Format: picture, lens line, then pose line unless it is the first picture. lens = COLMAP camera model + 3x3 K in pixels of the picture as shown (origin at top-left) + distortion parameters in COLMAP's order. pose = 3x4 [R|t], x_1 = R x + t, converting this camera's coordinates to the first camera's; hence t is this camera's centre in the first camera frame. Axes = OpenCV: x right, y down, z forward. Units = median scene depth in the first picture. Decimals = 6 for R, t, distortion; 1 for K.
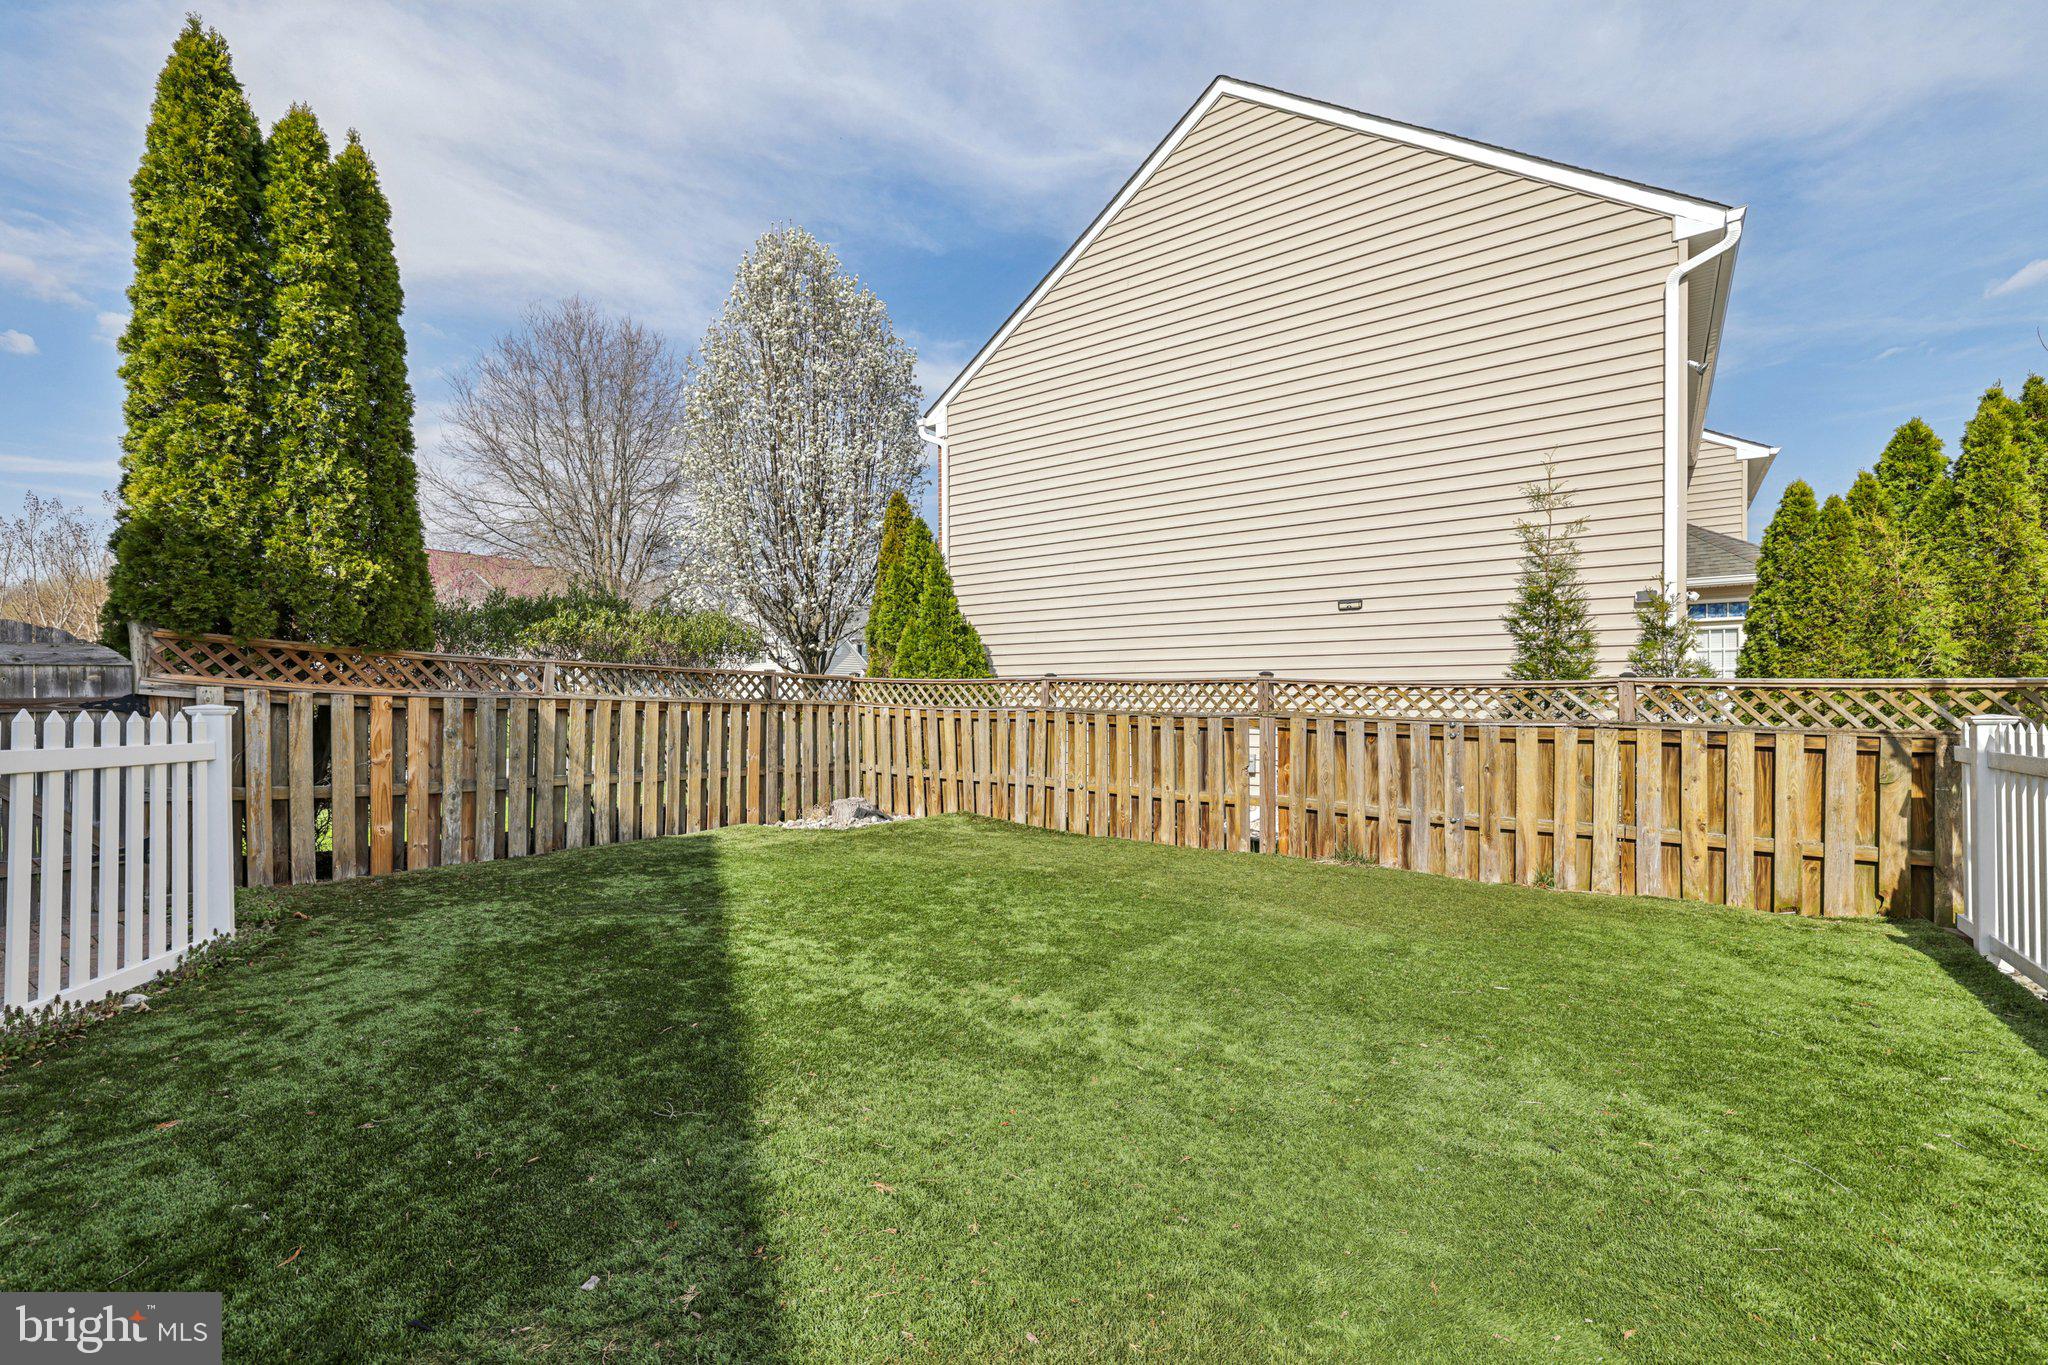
lens RADIAL K [[868.0, 0, 1013.7], [0, 868.0, 702.7], [0, 0, 1]] dist [0.000899, 0.000331]
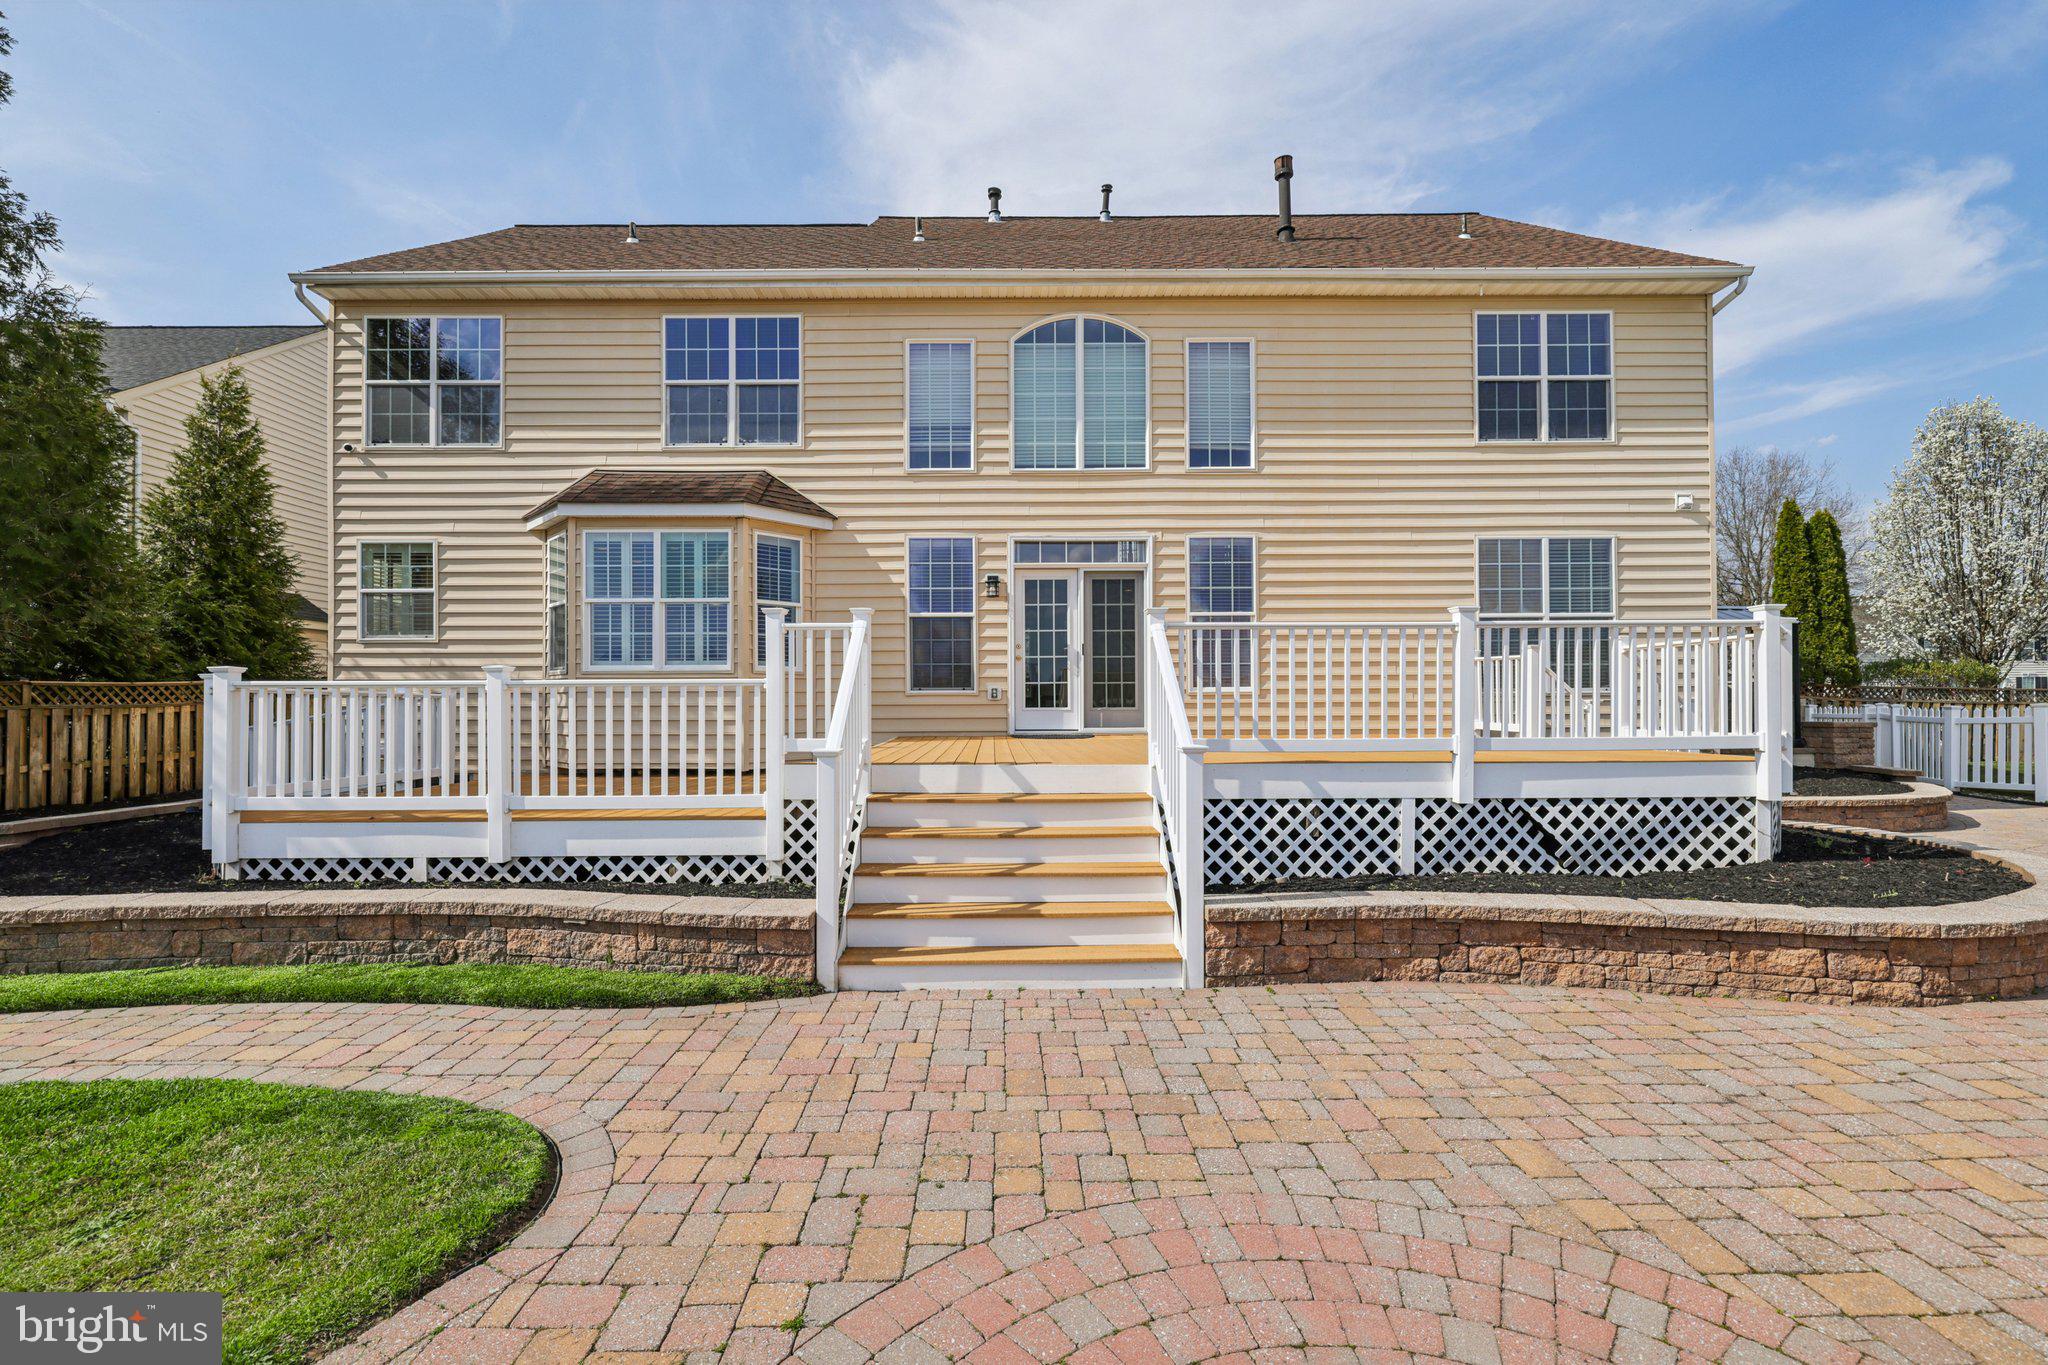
lens RADIAL K [[868.0, 0, 1006.7], [0, 868.0, 696.5], [0, 0, 1]] dist [0.000899, 0.000331]
pose [[0.596453, -0.003820, -0.802639, -0.060844], [-0.006036, 0.999939, -0.009245, 0.022346], [0.802625, 0.010359, 0.596394, -3.021473]]
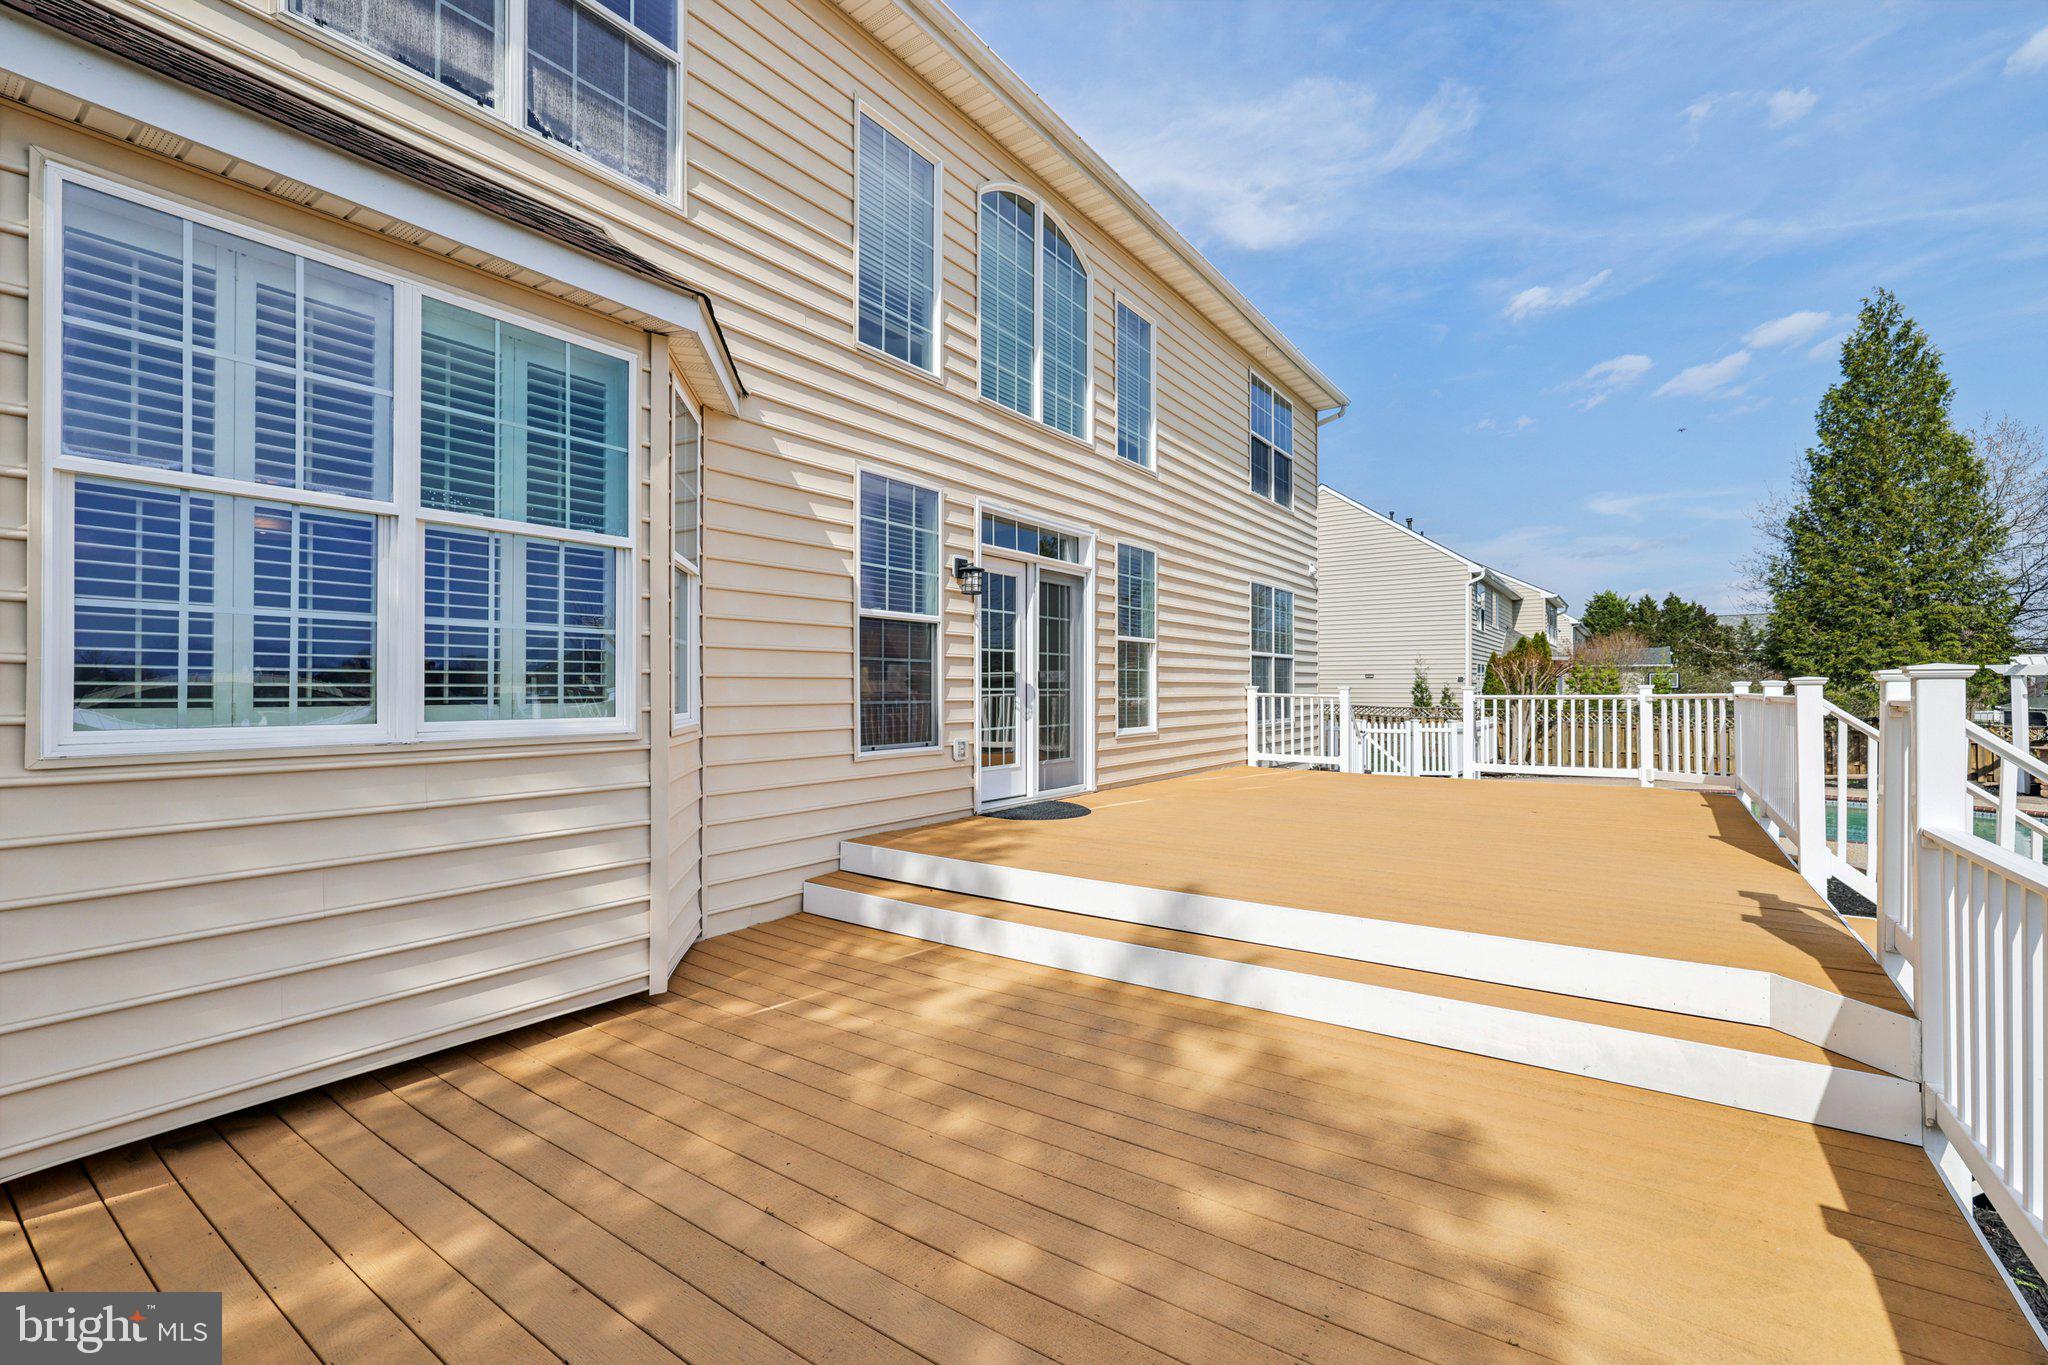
lens RADIAL K [[868.0, 0, 1014.6], [0, 868.0, 686.9], [0, 0, 1]] dist [0.000899, 0.000331]
pose [[0.999950, 0.003186, 0.009462, -1.337258], [-0.003056, 0.999901, -0.013718, -0.057868], [-0.009504, 0.013689, 0.999861, -3.075435]]
